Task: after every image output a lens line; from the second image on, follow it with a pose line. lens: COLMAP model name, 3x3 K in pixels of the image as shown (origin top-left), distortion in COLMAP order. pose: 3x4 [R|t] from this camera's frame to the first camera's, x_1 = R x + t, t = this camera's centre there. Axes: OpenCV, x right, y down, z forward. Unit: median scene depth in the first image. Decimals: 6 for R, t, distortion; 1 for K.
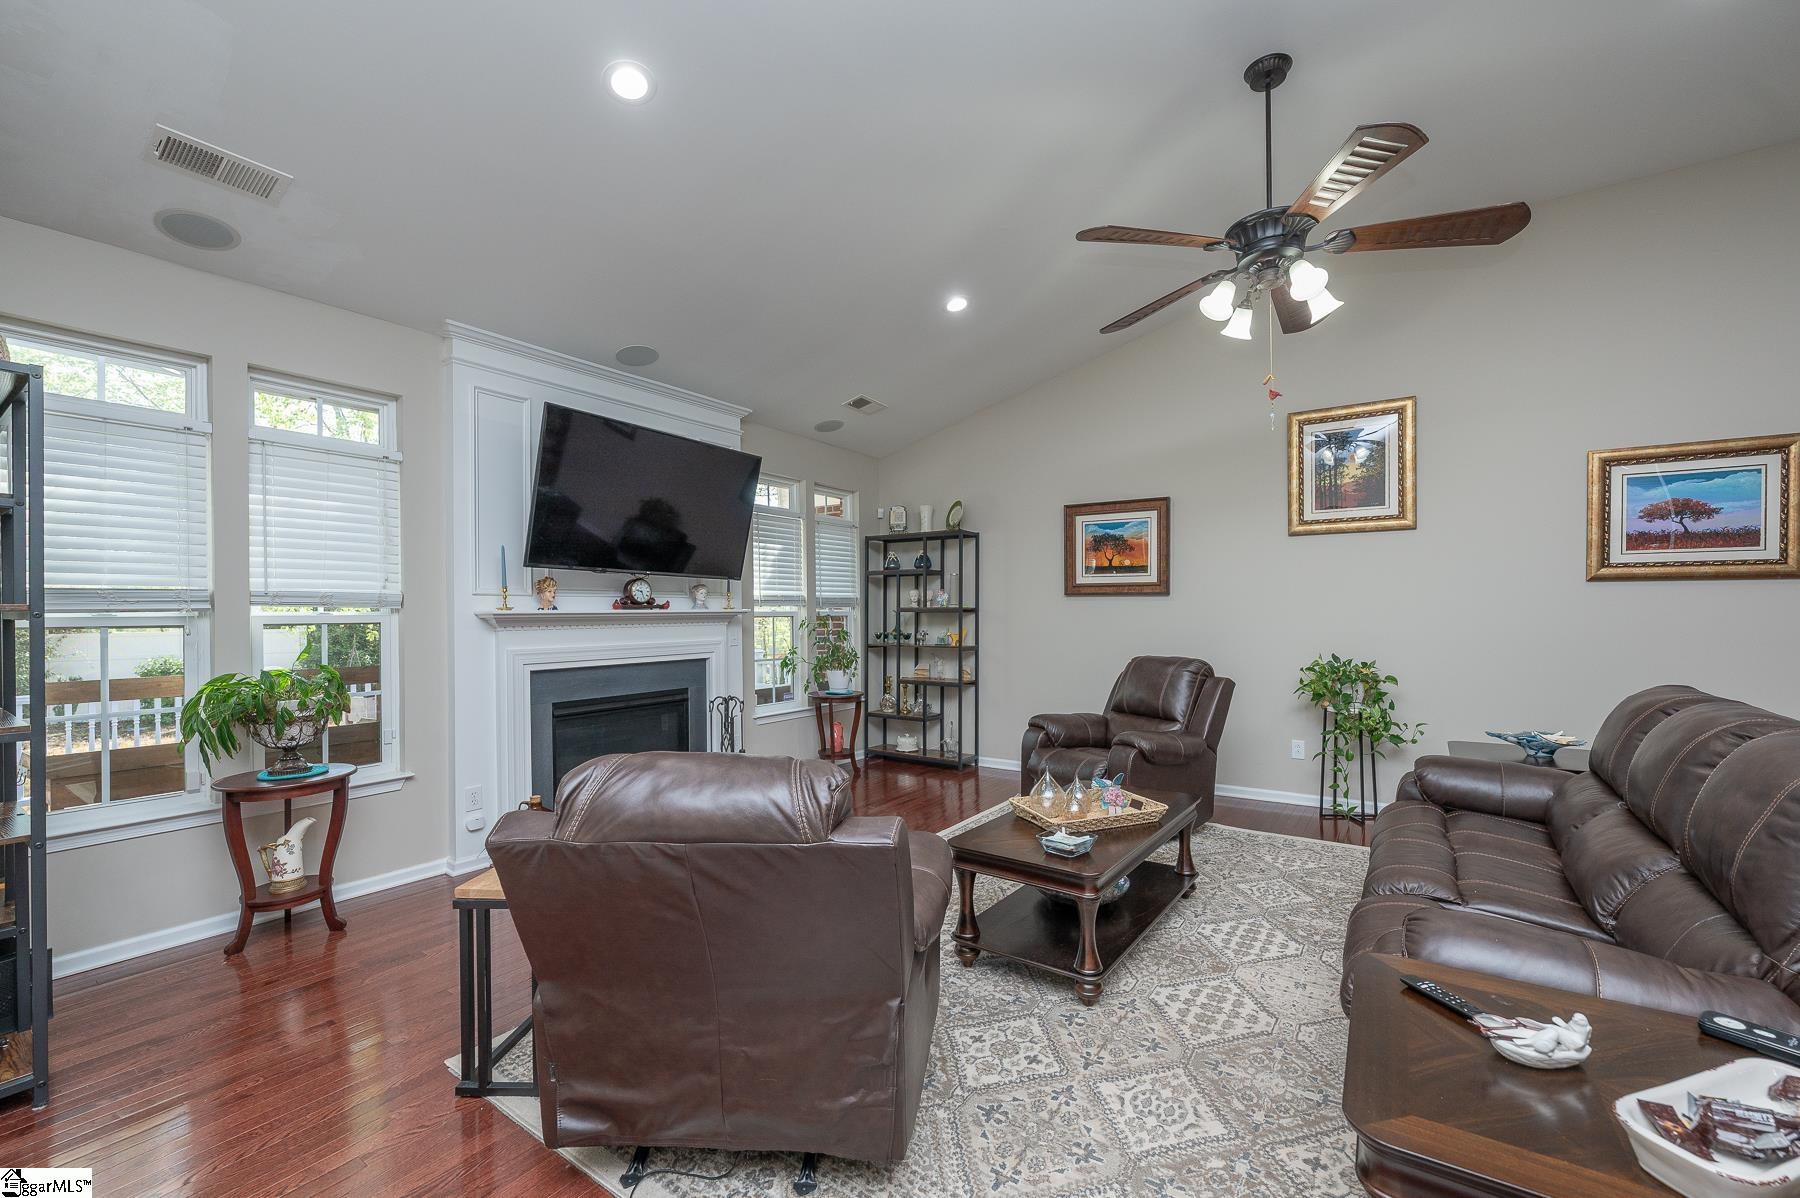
lens RADIAL K [[721.3, 0, 945.1], [0, 721.3, 620.2], [0, 0, 1]] dist [-0.006041, -0.000432]
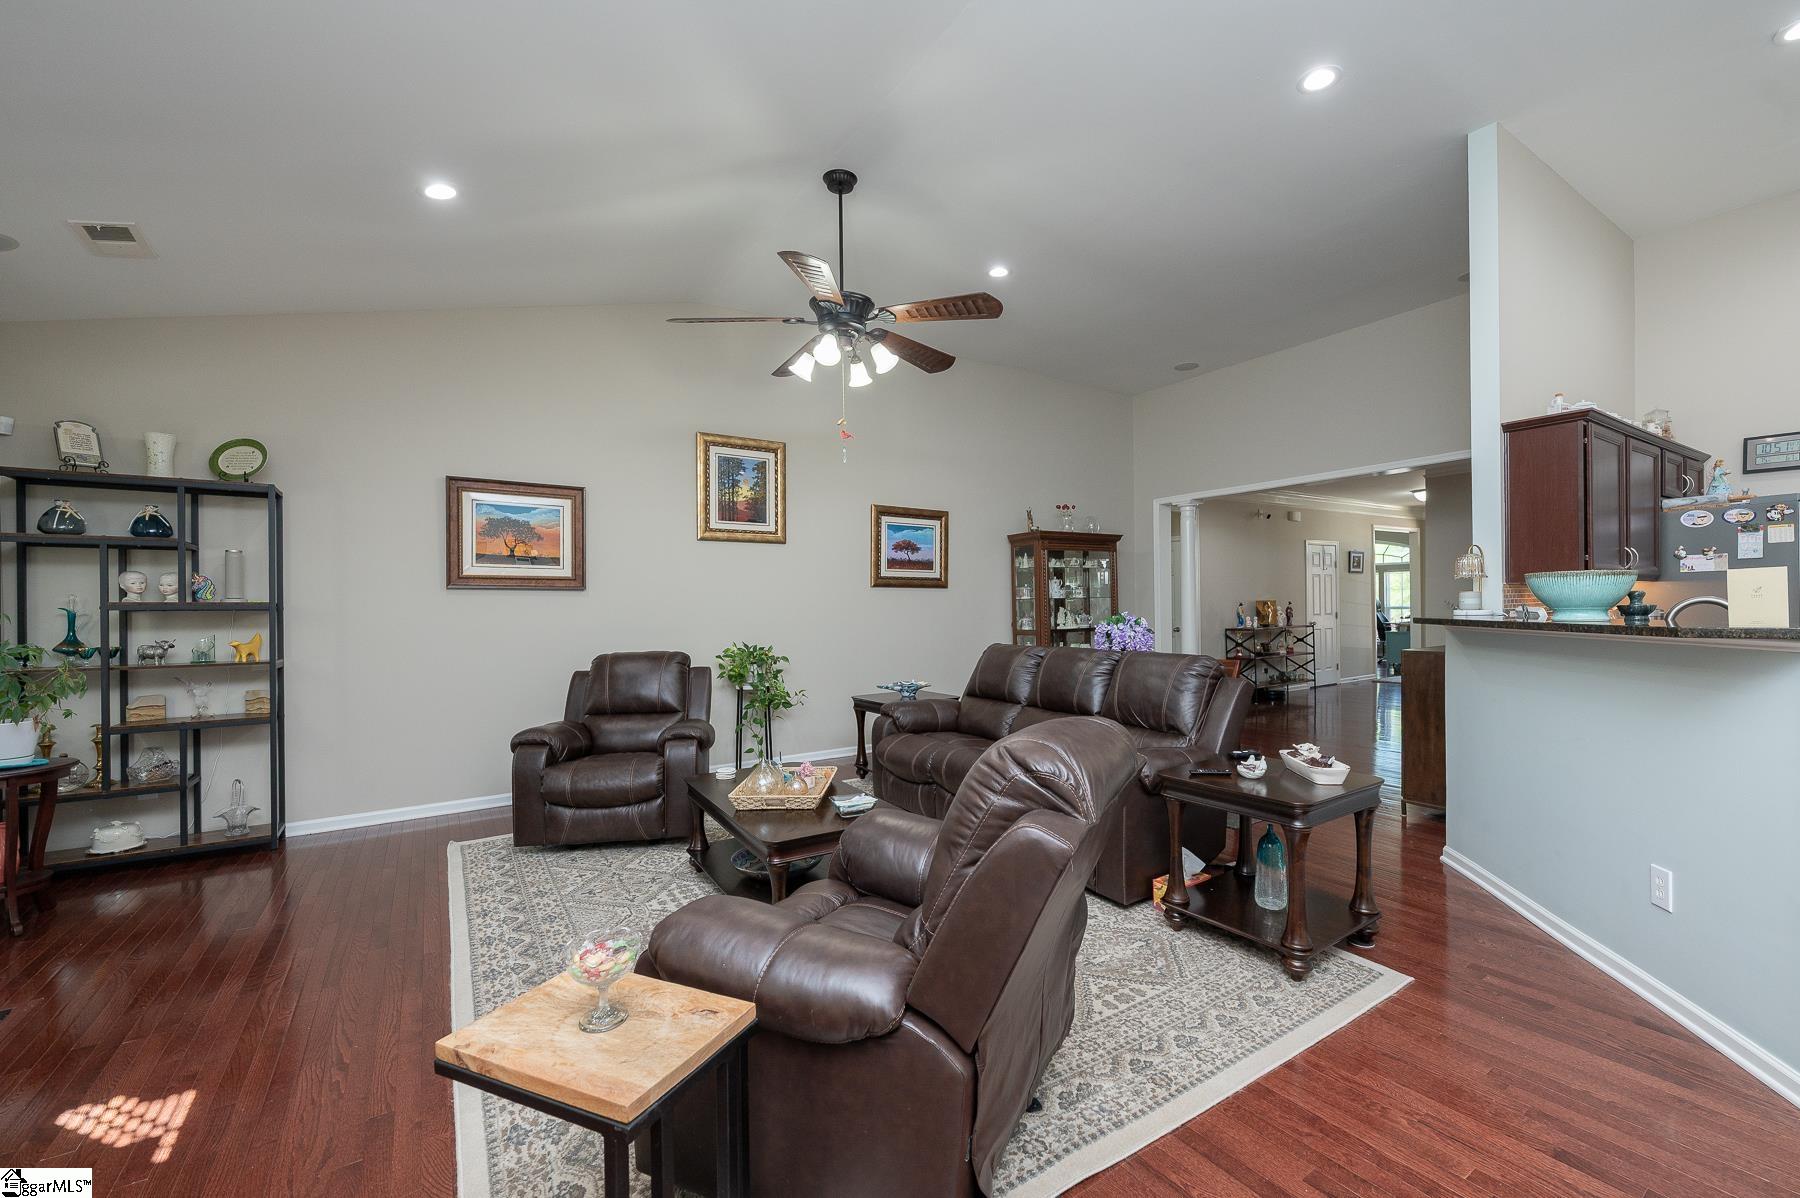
lens RADIAL K [[721.3, 0, 914.3], [0, 721.3, 617.5], [0, 0, 1]] dist [-0.006041, -0.000432]
pose [[0.397347, -0.011467, 0.917597, -0.399700], [0.018041, 0.999826, 0.004683, 0.004800], [-0.917491, 0.014694, 0.397485, 0.225685]]
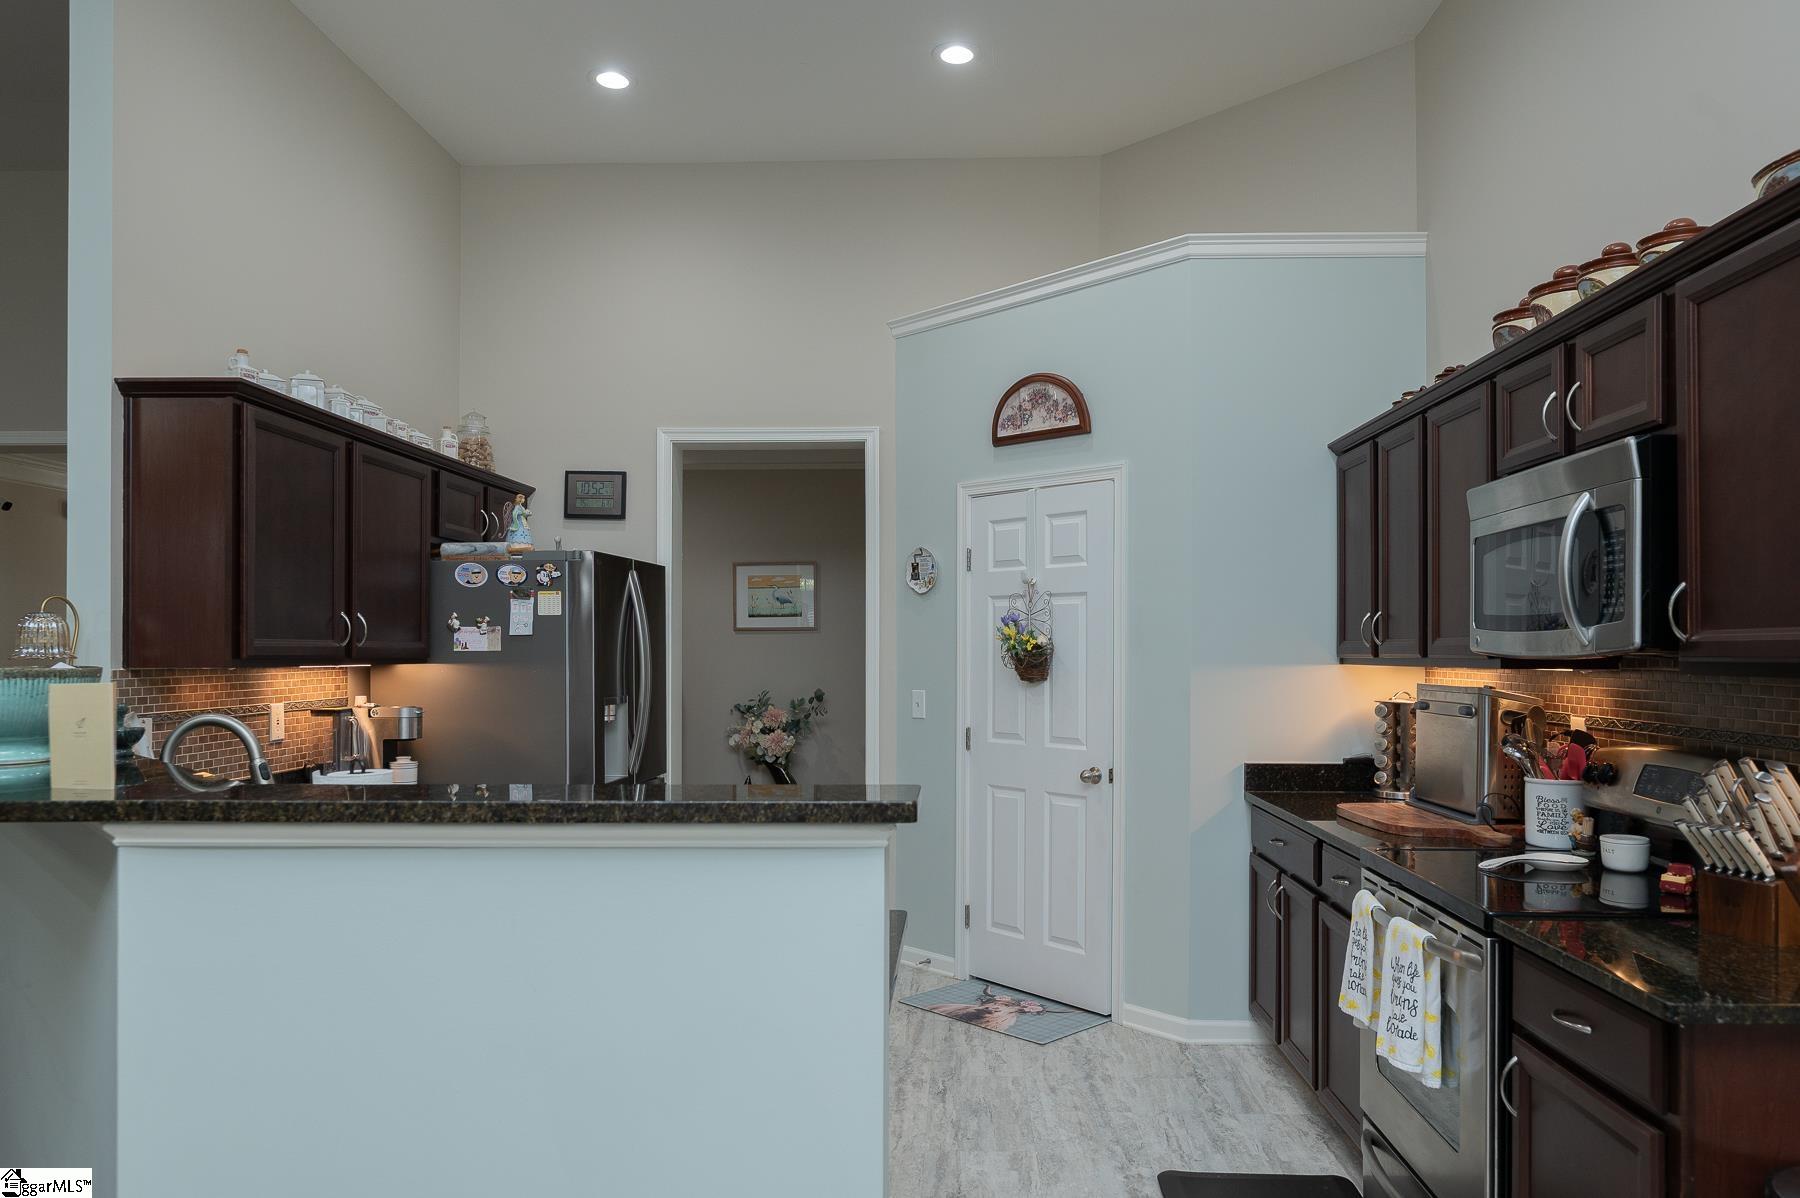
lens RADIAL K [[1231.9, 0, 931.5], [0, 1231.9, 642.1], [0, 0, 1]] dist [0.002889, -0.003287]
pose [[-0.525847, 0.019187, 0.850363, -0.319606], [0.011473, 0.999815, -0.015464, -0.013248], [-0.850502, 0.001624, -0.525970, -0.032240]]
